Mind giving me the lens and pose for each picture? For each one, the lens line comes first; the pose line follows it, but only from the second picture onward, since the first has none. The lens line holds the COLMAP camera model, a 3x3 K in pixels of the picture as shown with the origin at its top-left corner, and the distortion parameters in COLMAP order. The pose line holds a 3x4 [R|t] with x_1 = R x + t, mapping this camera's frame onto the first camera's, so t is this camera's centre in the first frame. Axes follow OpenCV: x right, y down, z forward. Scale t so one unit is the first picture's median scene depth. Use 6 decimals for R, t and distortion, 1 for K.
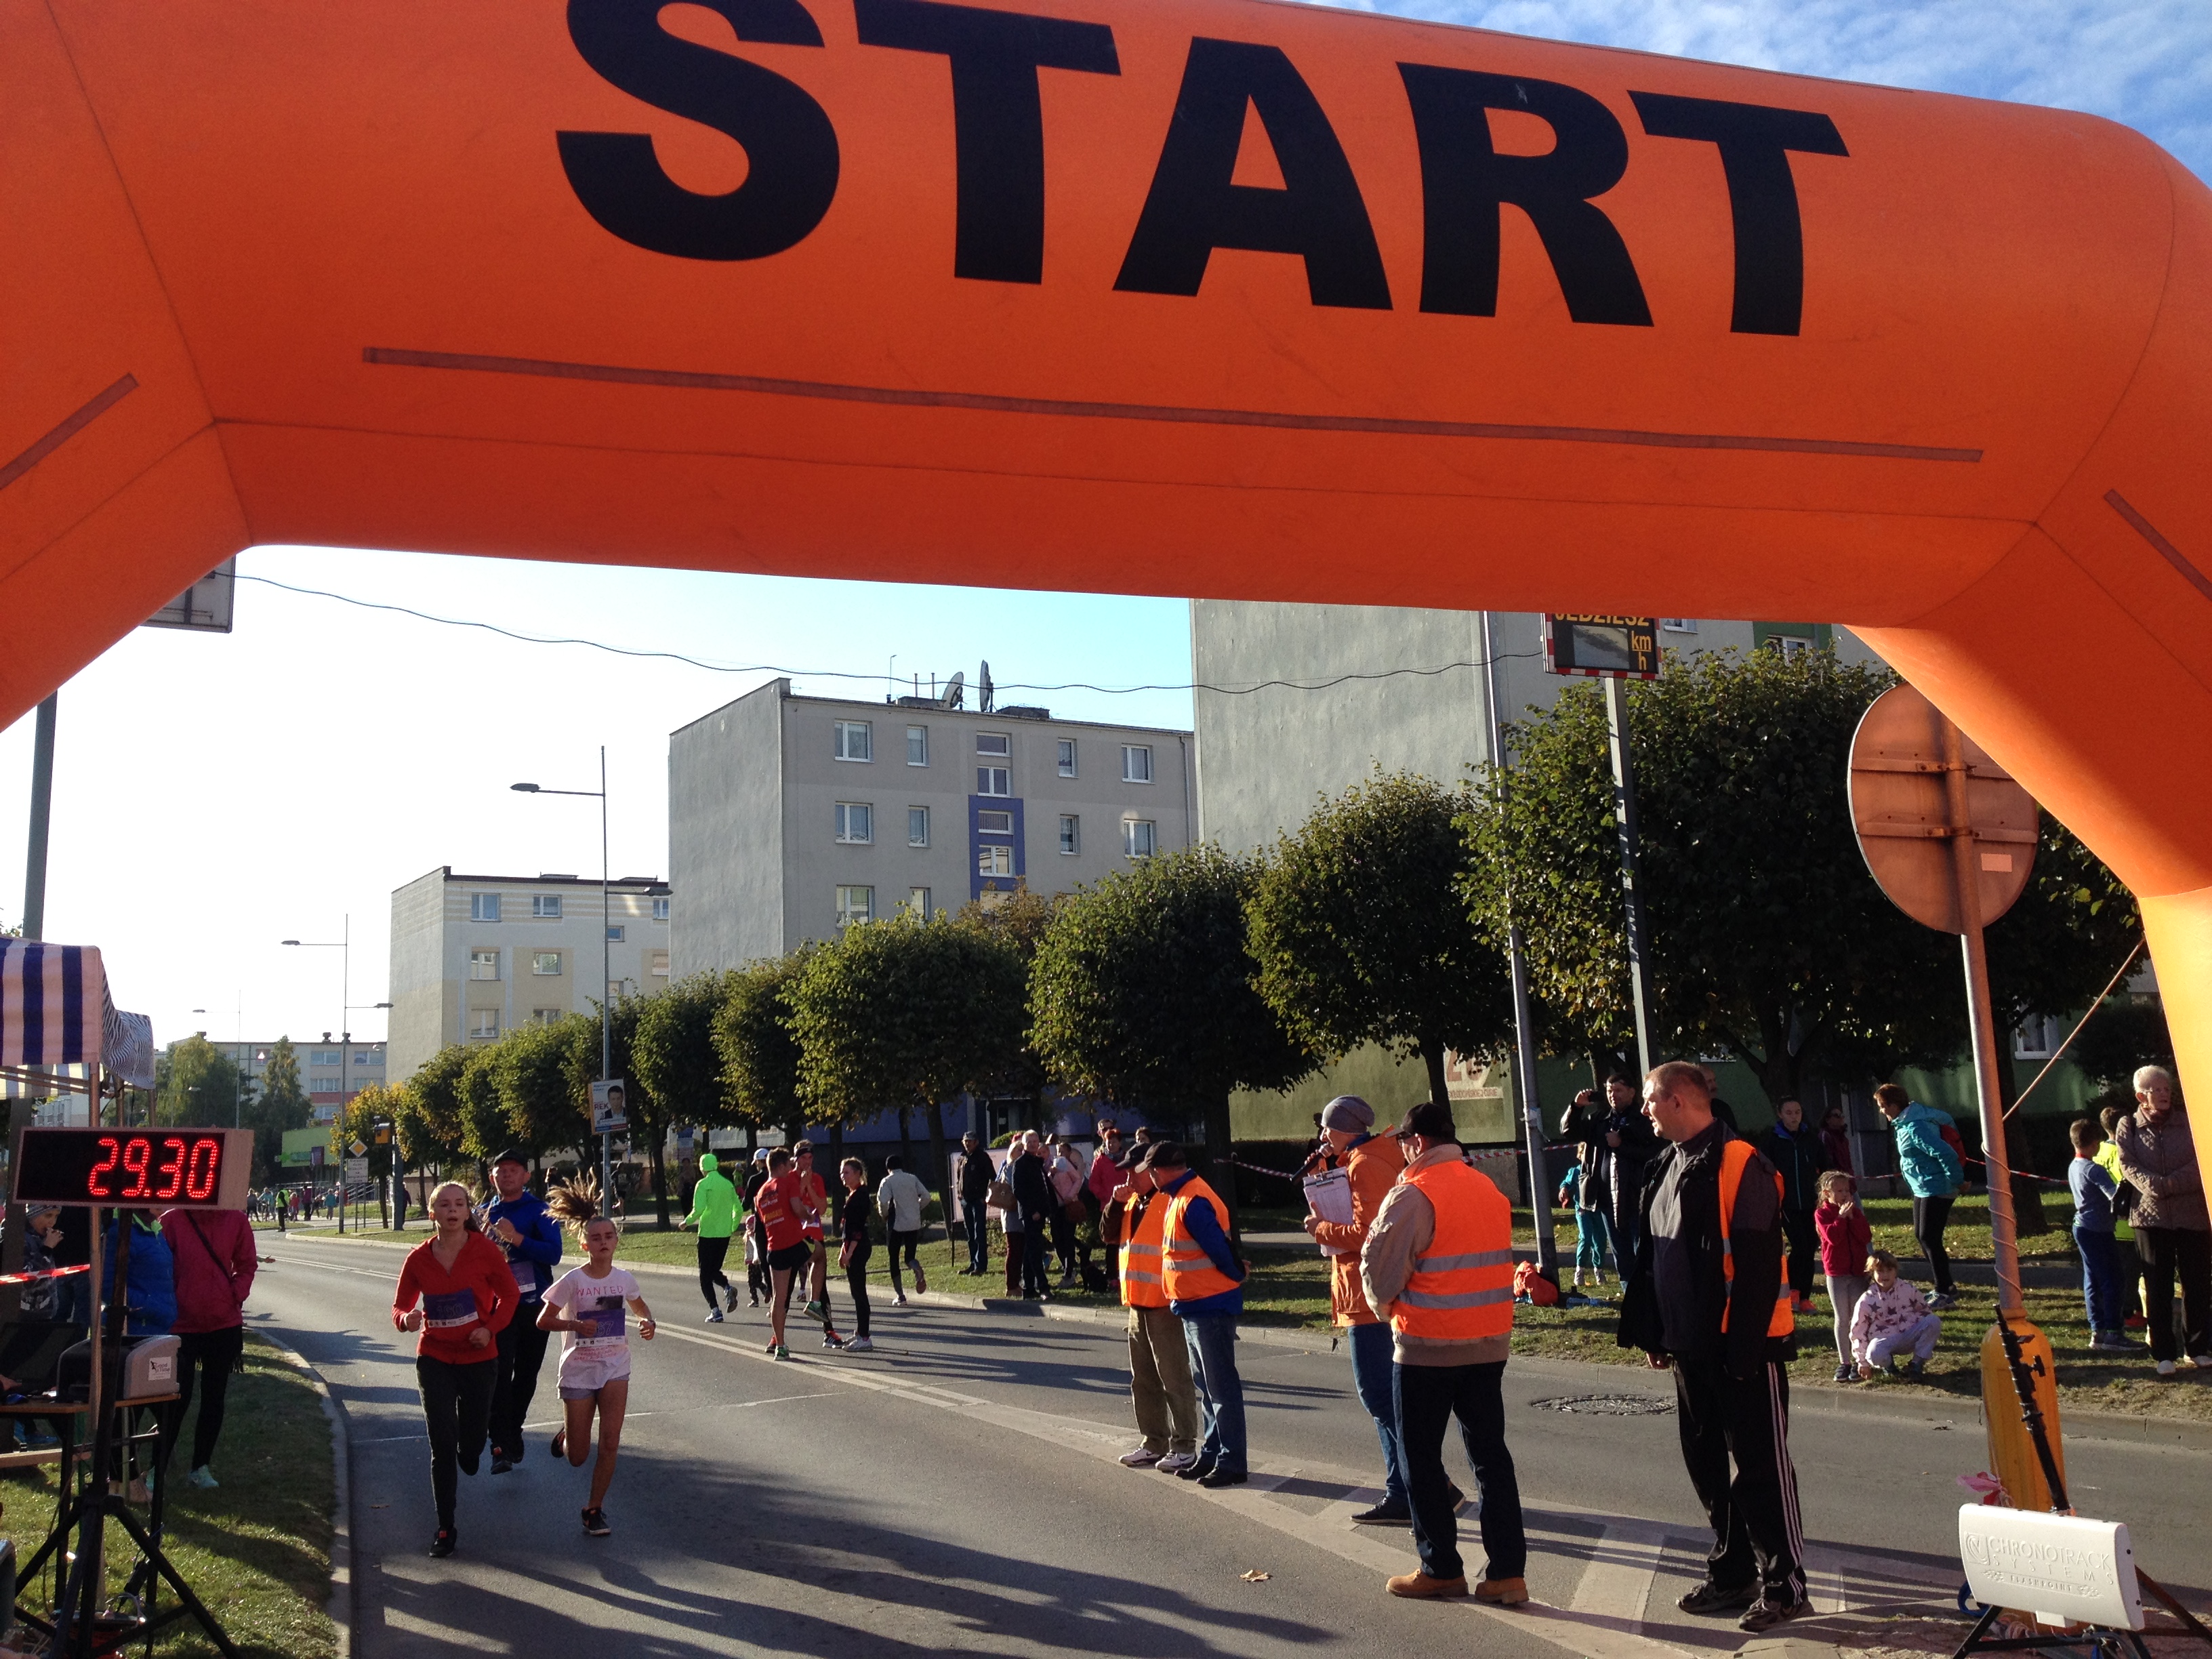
lens RADIAL K [[2188.8, 0, 1082.3], [0, 2188.8, 795.8], [0, 0, 1]] dist [0.201346, -0.554128]
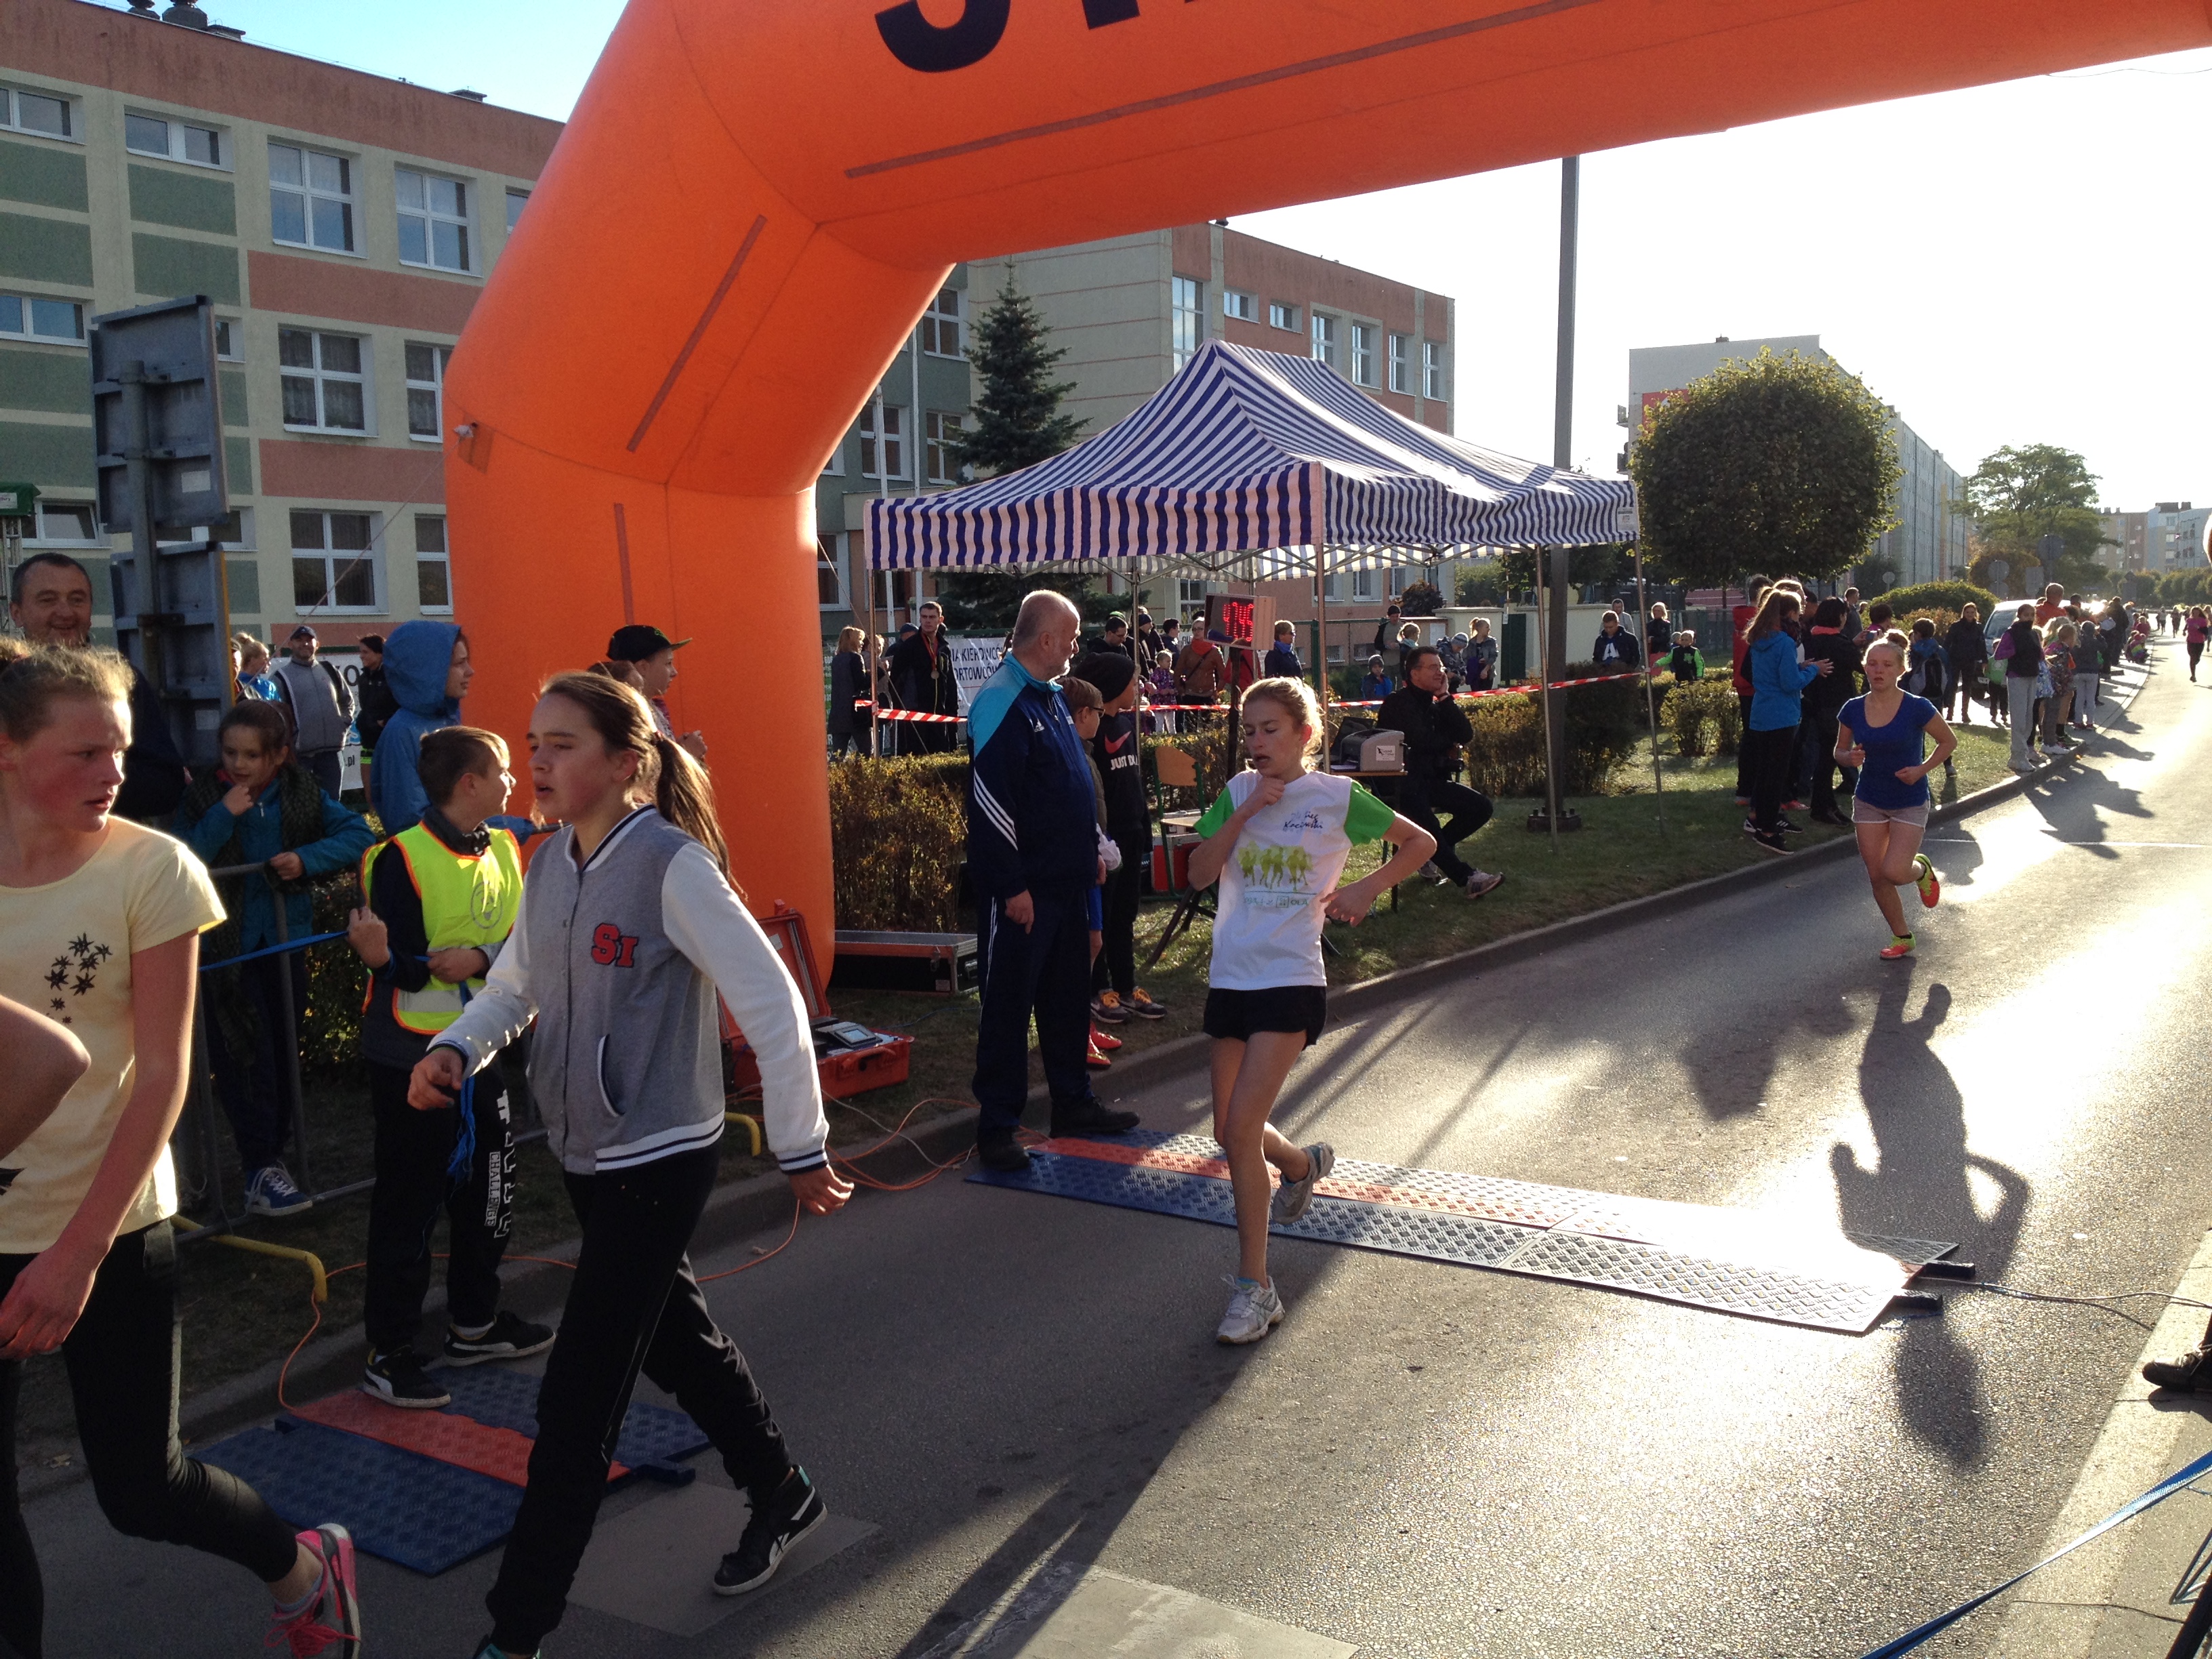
lens RADIAL K [[2187.0, 0, 1027.6], [0, 2187.0, 790.4], [0, 0, 1]] dist [0.223947, -0.587116]
pose [[0.528142, 0.081498, -0.845236, 0.225892], [0.145185, 0.972060, 0.184445, -0.005613], [0.836652, -0.220129, 0.501554, 0.027269]]
